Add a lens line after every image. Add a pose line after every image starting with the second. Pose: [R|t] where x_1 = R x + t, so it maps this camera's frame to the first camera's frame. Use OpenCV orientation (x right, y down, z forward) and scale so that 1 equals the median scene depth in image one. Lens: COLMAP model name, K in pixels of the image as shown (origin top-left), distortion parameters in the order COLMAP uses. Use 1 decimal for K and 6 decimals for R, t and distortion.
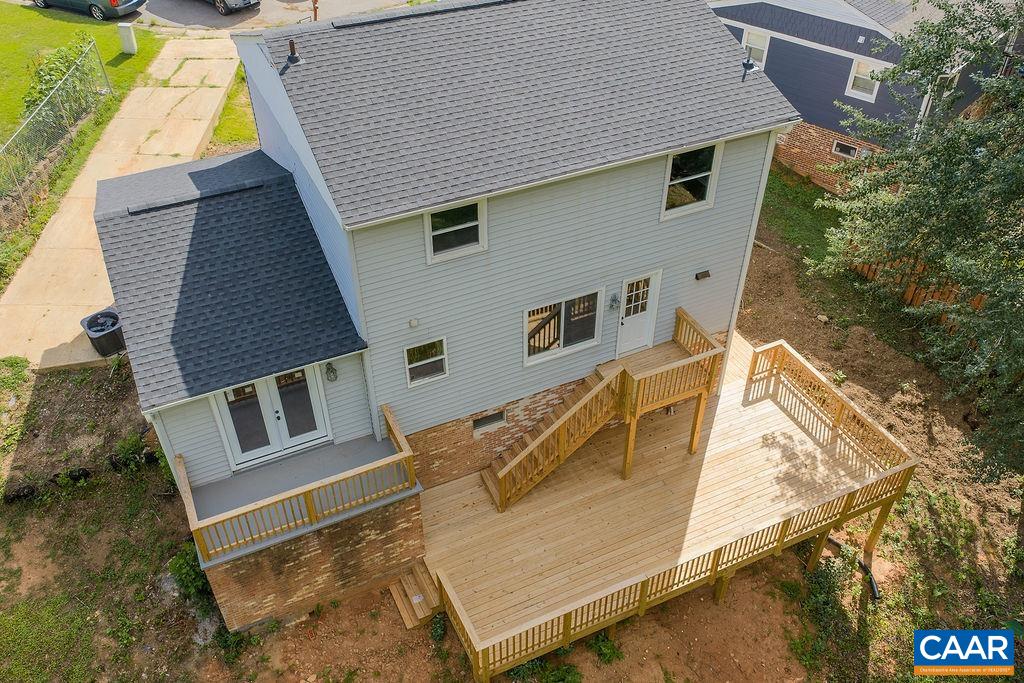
lens RADIAL K [[849.3, 0, 511.0], [0, 849.3, 342.2], [0, 0, 1]] dist [0.010942, -0.020607]
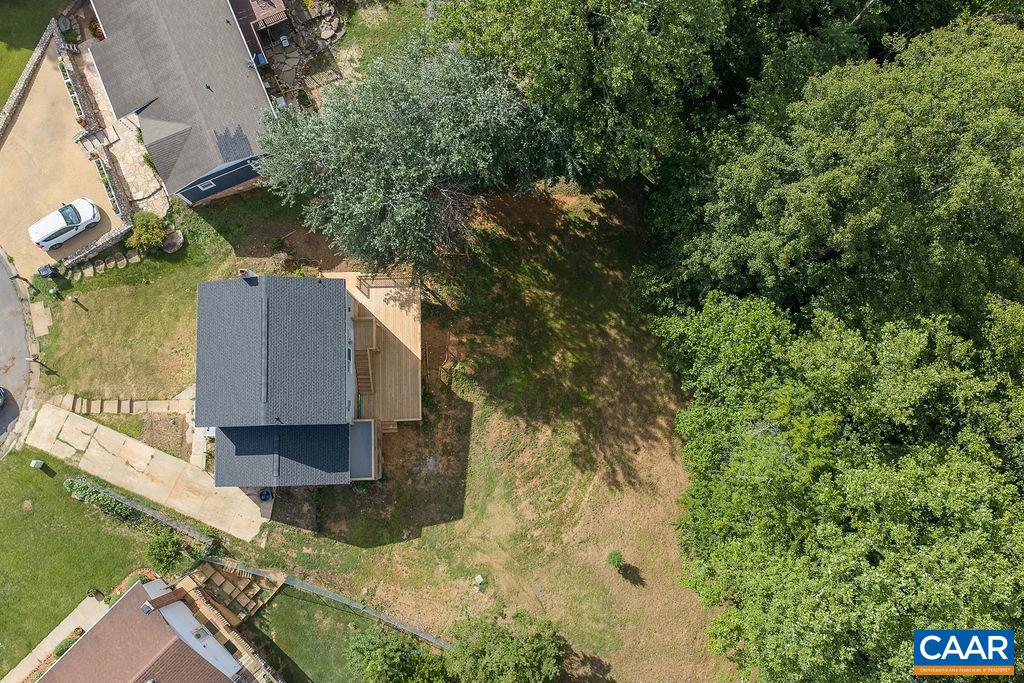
lens RADIAL K [[849.3, 0, 513.1], [0, 849.3, 341.6], [0, 0, 1]] dist [0.010942, -0.020607]
pose [[0.403240, -0.906652, 0.124019, -0.022975], [0.589721, 0.361096, 0.722384, -1.975984], [-0.699734, -0.218157, 0.680279, -1.587787]]
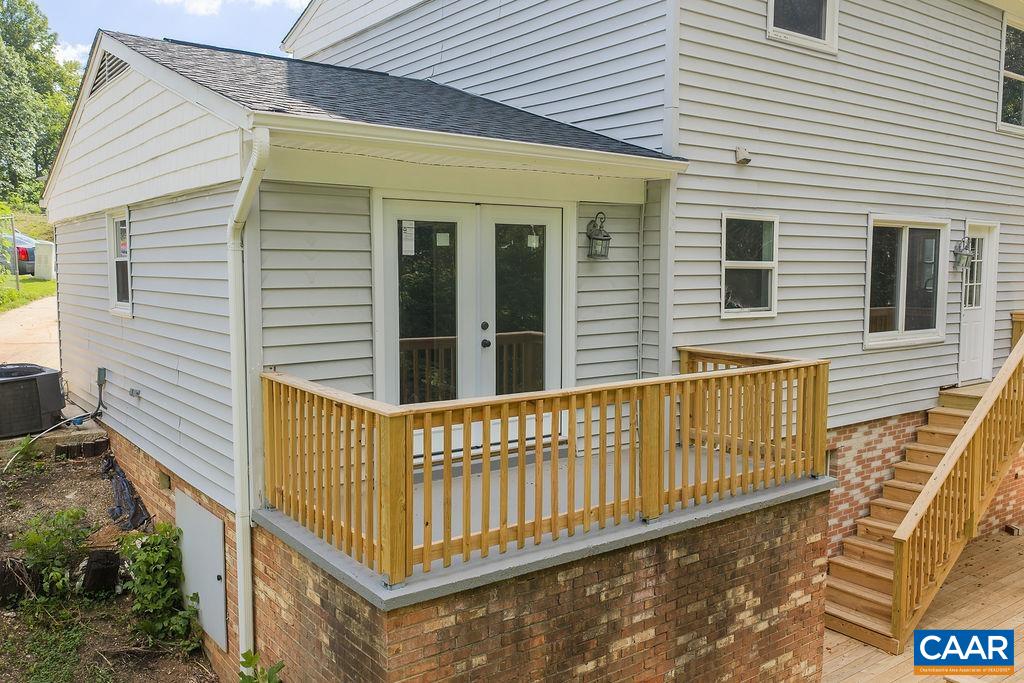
lens RADIAL K [[849.3, 0, 511.6], [0, 849.3, 344.3], [0, 0, 1]] dist [0.010942, -0.020607]
pose [[0.979864, -0.016221, 0.199008, -0.340173], [0.125672, 0.824610, -0.551565, 0.324590], [-0.155157, 0.565469, 0.810044, 0.632904]]
